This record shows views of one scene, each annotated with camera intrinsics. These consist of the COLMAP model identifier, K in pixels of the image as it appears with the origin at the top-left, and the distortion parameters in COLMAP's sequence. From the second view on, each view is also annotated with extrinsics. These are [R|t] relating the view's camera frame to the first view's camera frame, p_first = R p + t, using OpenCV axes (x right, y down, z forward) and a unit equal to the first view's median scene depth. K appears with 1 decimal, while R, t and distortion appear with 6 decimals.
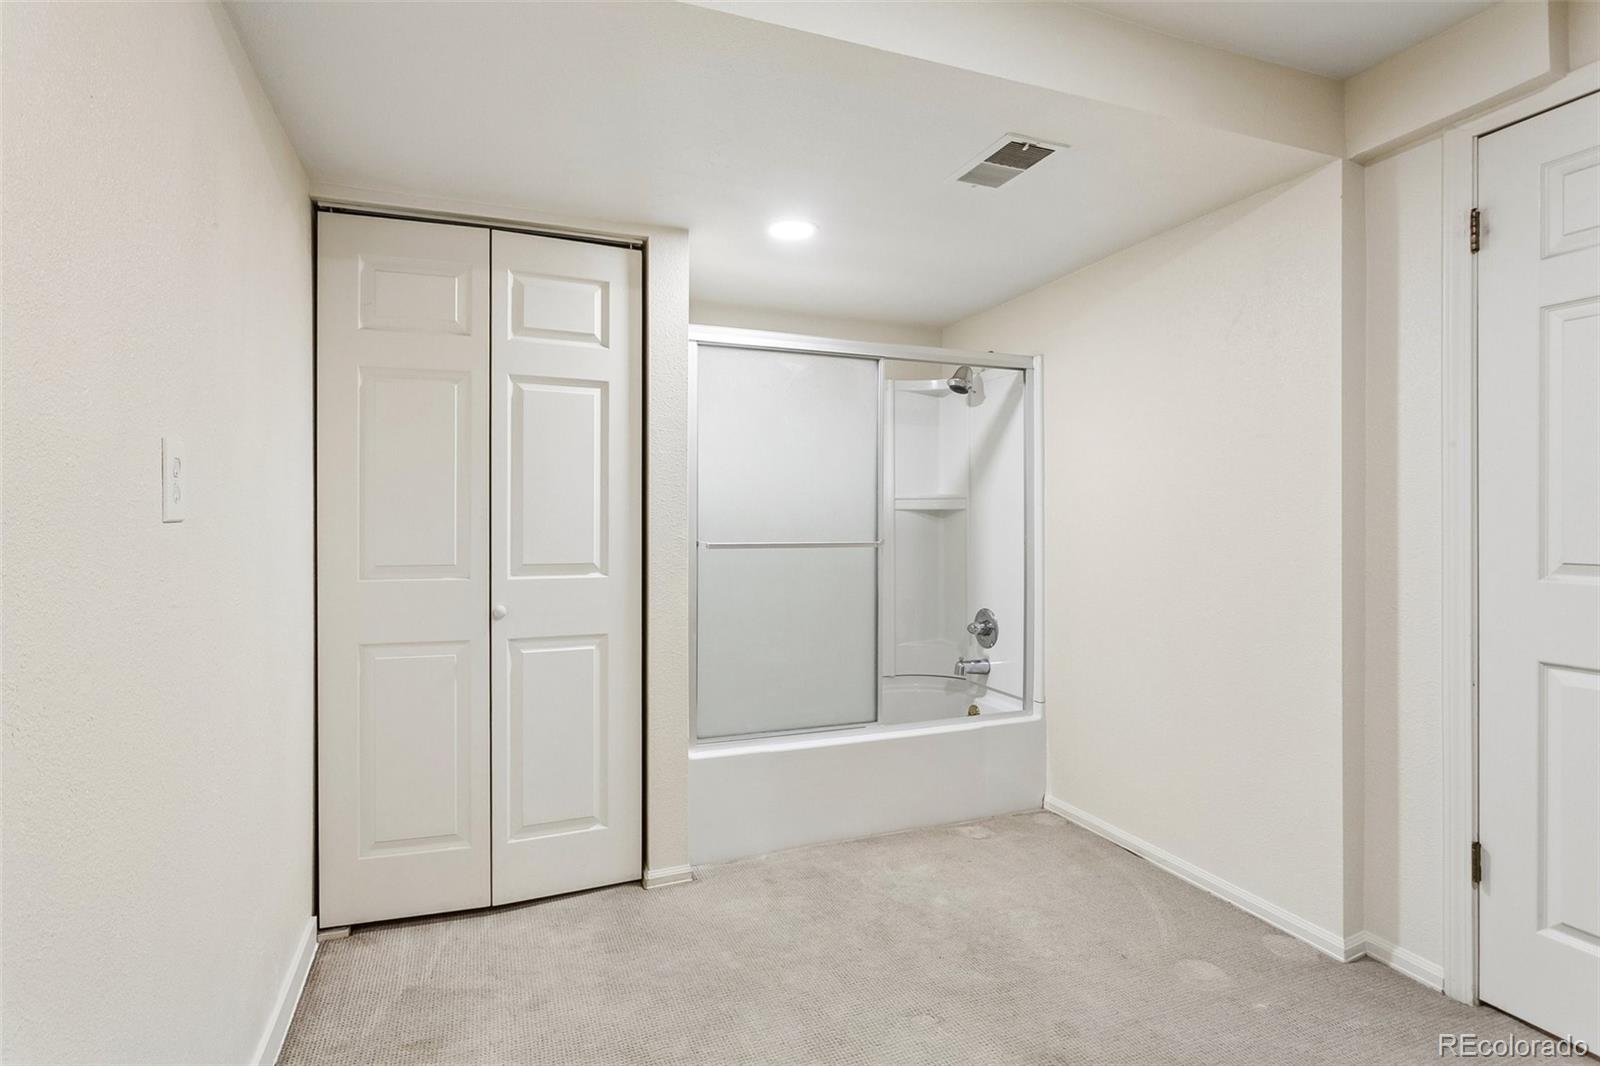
lens RADIAL K [[789.6, 0, 802.3], [0, 789.6, 526.9], [0, 0, 1]] dist [-0.020311, 0.000336]
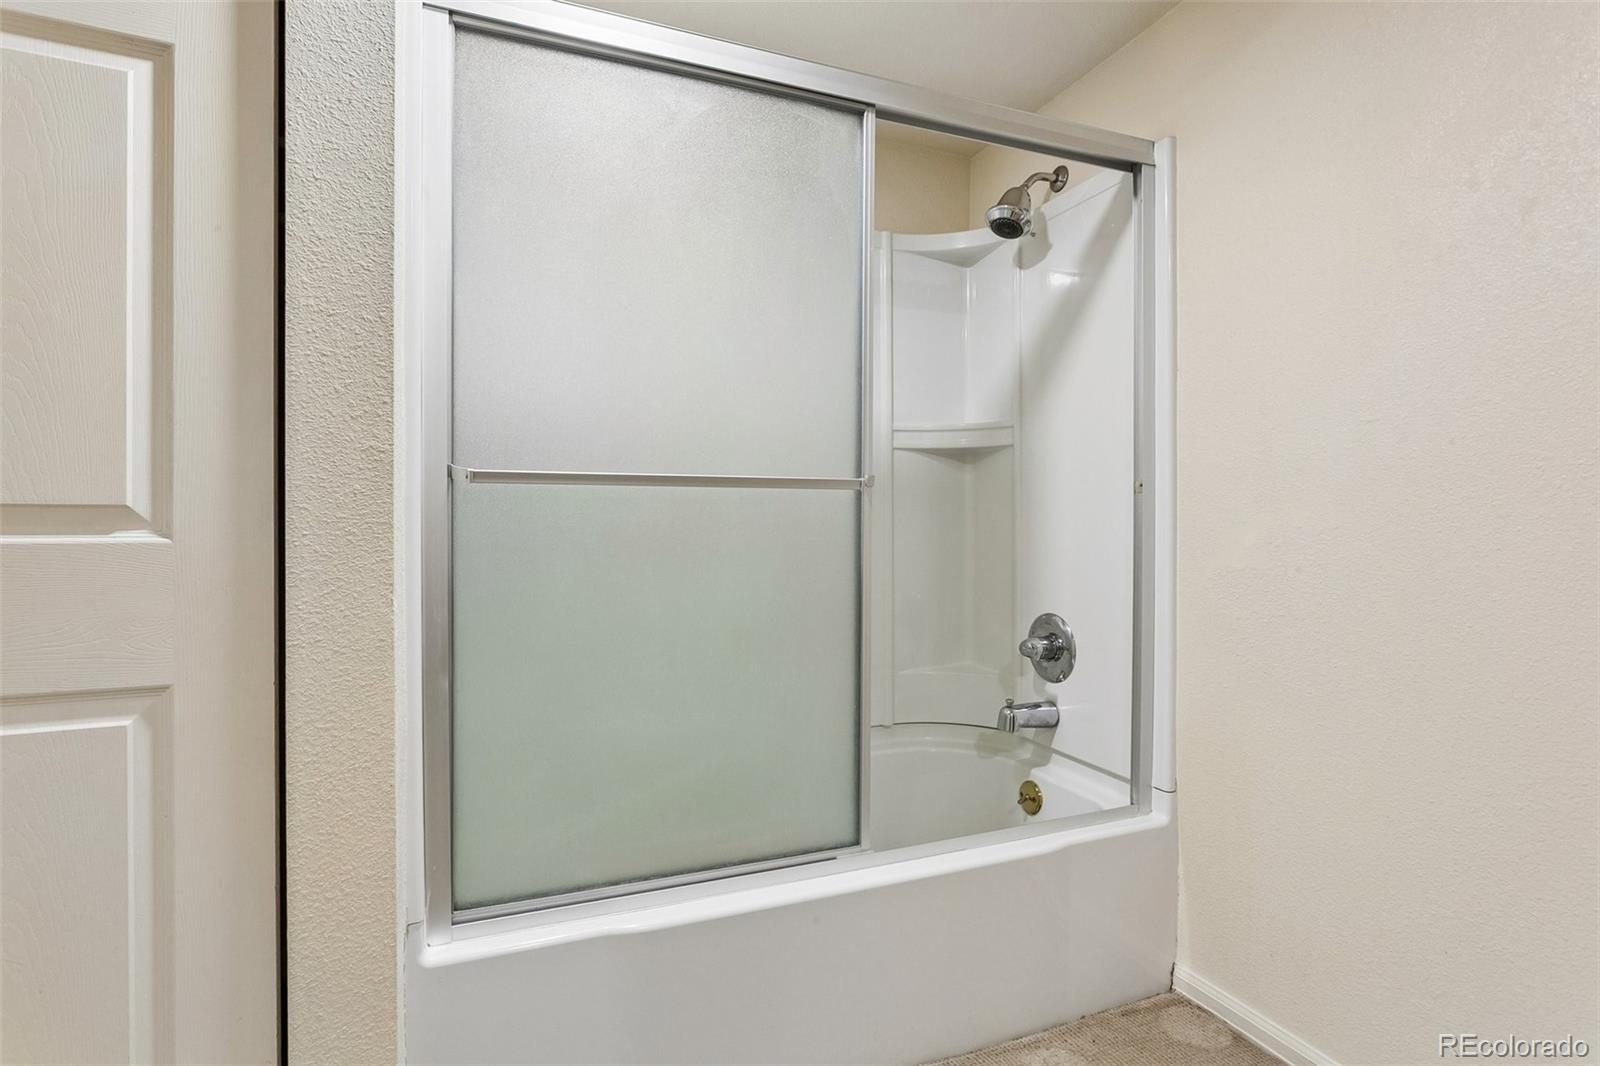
lens RADIAL K [[789.6, 0, 801.8], [0, 789.6, 528.2], [0, 0, 1]] dist [-0.020311, 0.000336]
pose [[0.999965, 0.000803, 0.008334, 0.046699], [-0.000851, 0.999983, 0.005753, 0.038812], [-0.008329, -0.005760, 0.999949, 0.434930]]
